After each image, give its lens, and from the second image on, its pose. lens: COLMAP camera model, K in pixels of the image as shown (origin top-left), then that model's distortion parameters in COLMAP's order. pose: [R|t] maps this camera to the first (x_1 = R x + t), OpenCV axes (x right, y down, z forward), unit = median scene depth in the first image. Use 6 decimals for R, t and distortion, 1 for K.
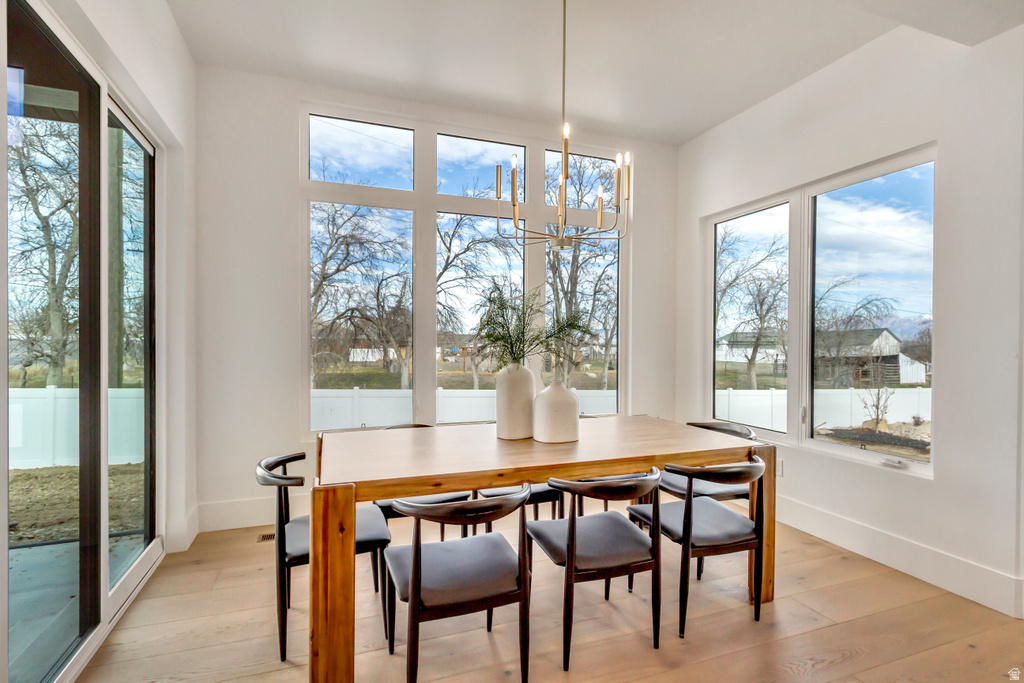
lens RADIAL K [[494.7, 0, 511.6], [0, 494.7, 346.6], [0, 0, 1]] dist [0.003214, 0.000345]
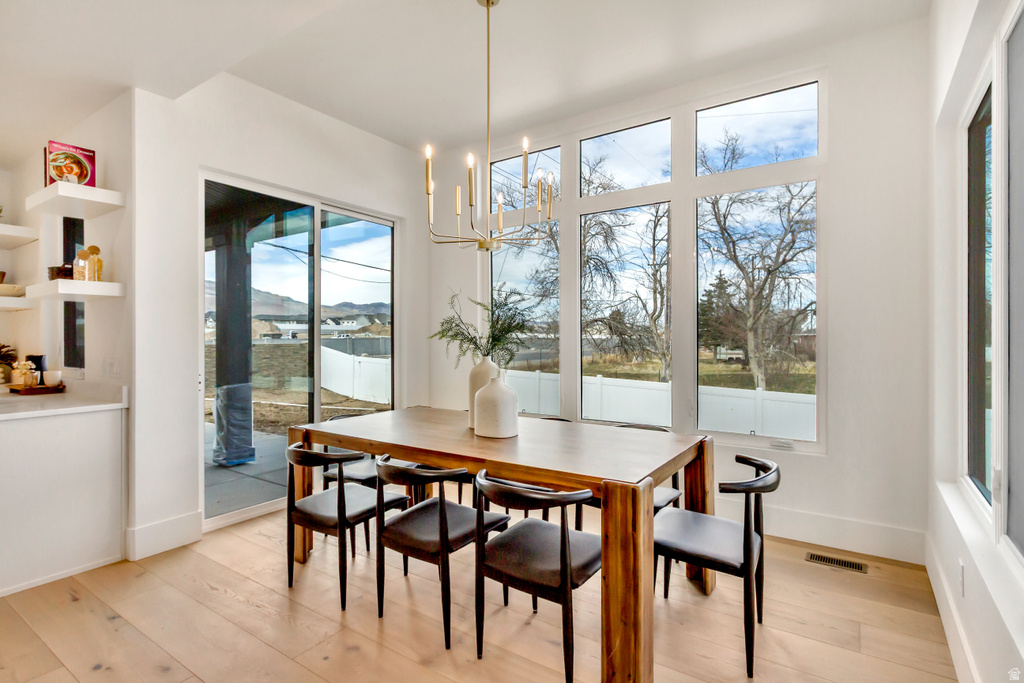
lens RADIAL K [[494.7, 0, 511.6], [0, 494.7, 346.6], [0, 0, 1]] dist [0.003214, 0.000345]
pose [[0.545477, 0.004329, -0.838114, 0.939488], [-0.001367, 0.999990, 0.004275, 0.006301], [0.838124, -0.001186, 0.545478, 0.464905]]
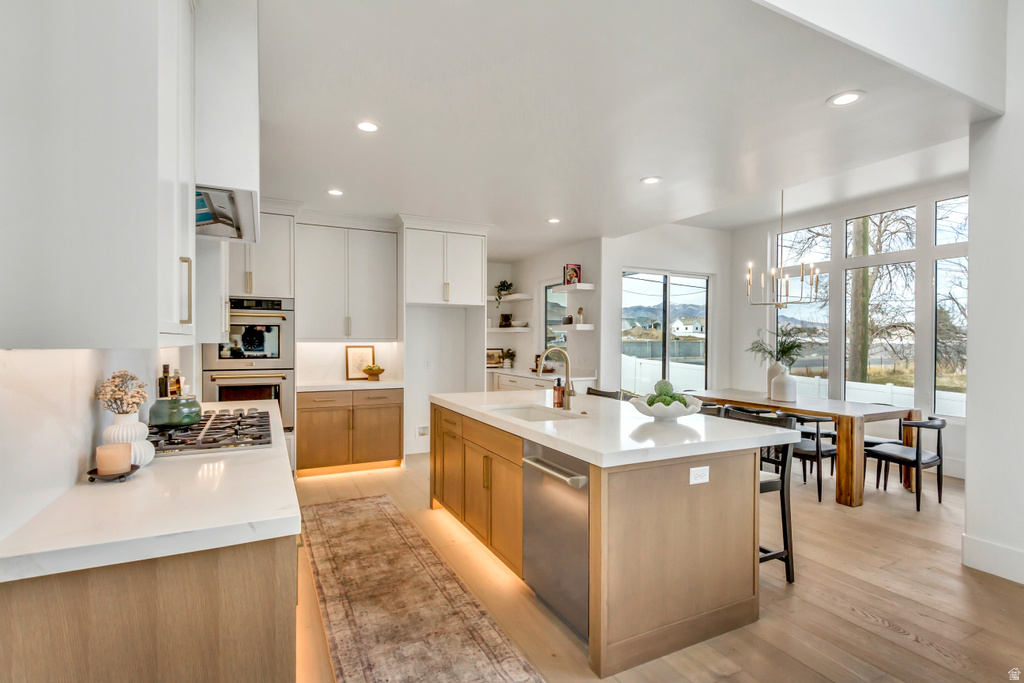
lens RADIAL K [[494.7, 0, 511.6], [0, 494.7, 346.6], [0, 0, 1]] dist [0.003214, 0.000345]
pose [[0.069698, 0.004509, -0.997558, 1.888587], [-0.014640, 0.999887, 0.003496, -0.016525], [0.997461, 0.014361, 0.069756, -0.177991]]
